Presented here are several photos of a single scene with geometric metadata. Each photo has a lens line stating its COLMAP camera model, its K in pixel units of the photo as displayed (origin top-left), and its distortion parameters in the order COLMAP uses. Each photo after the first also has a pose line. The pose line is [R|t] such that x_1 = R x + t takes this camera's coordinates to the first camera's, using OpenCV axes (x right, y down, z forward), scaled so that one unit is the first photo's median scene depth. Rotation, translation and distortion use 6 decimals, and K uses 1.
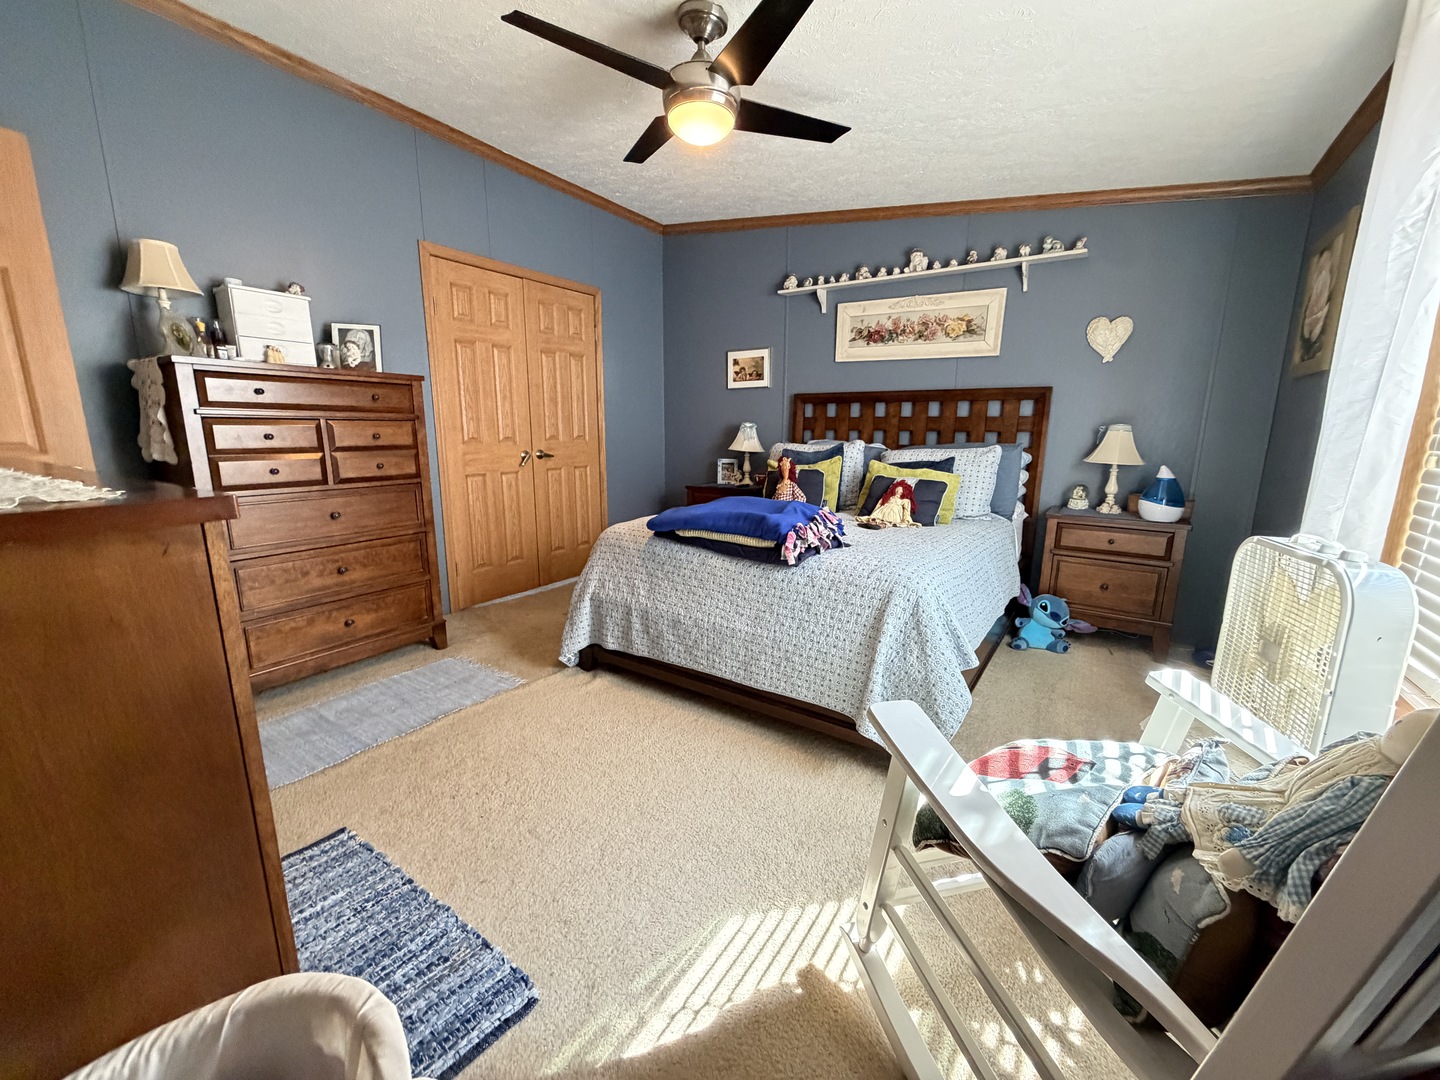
lens RADIAL K [[570.3, 0, 717.8], [0, 570.3, 541.6], [0, 0, 1]] dist [0.001693, 0.000248]
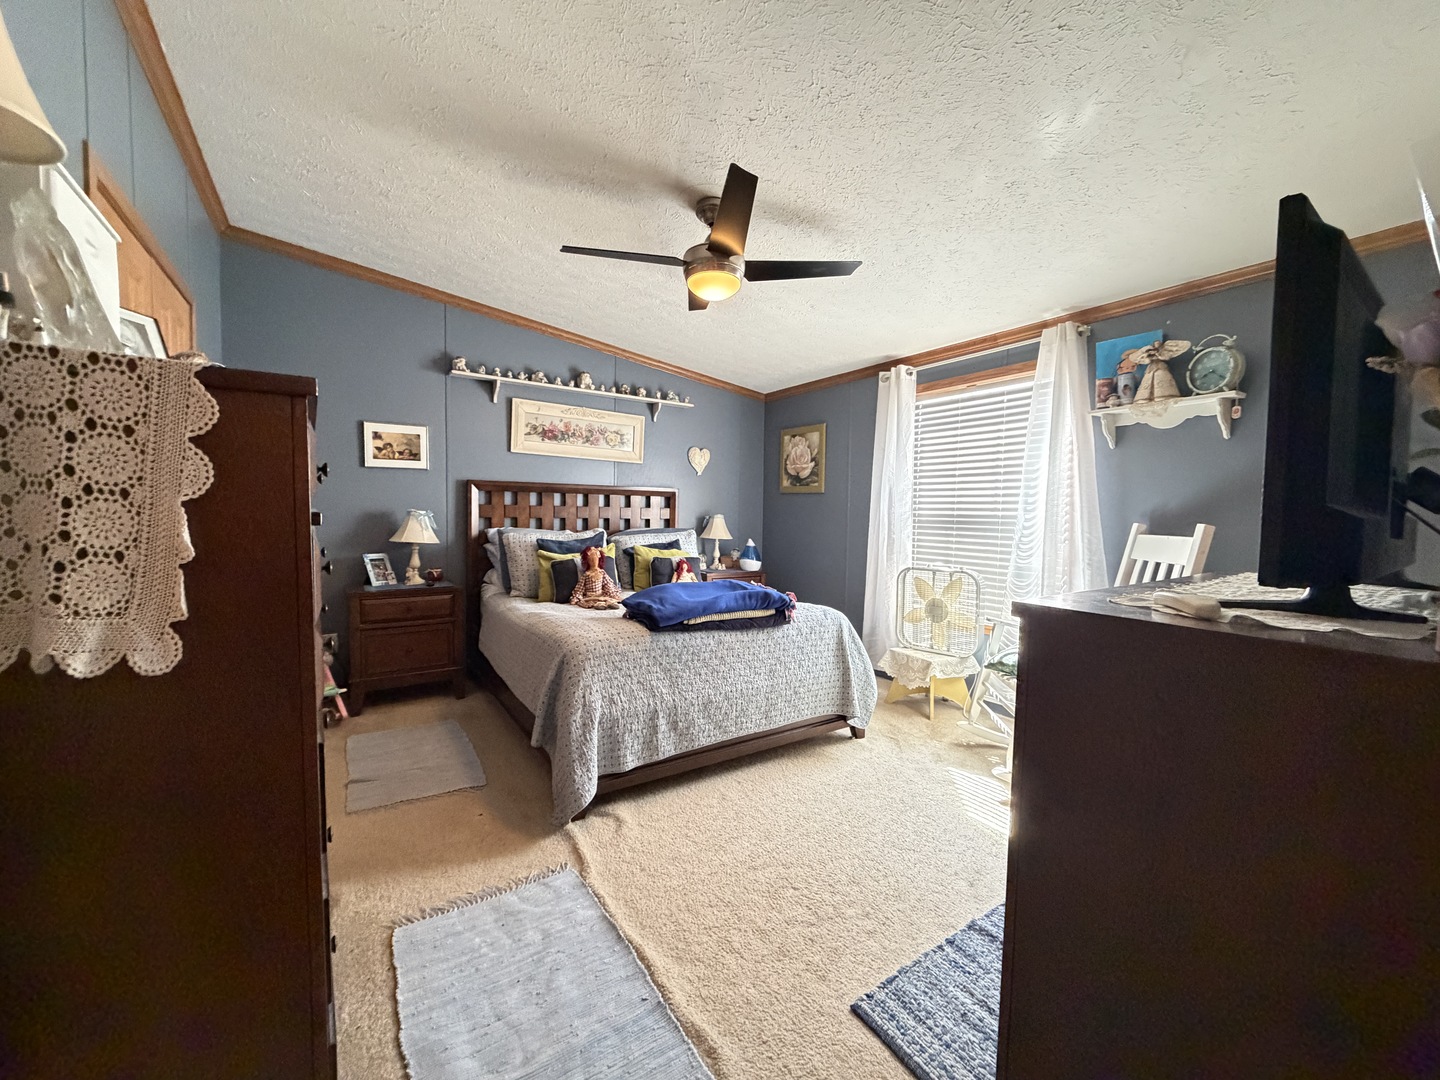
lens RADIAL K [[570.3, 0, 713.1], [0, 570.3, 541.2], [0, 0, 1]] dist [0.001693, 0.000248]
pose [[0.383637, -0.049294, 0.922167, -0.691915], [0.166159, 0.985962, -0.016421, -0.093648], [-0.908413, 0.159526, 0.386442, 0.349973]]
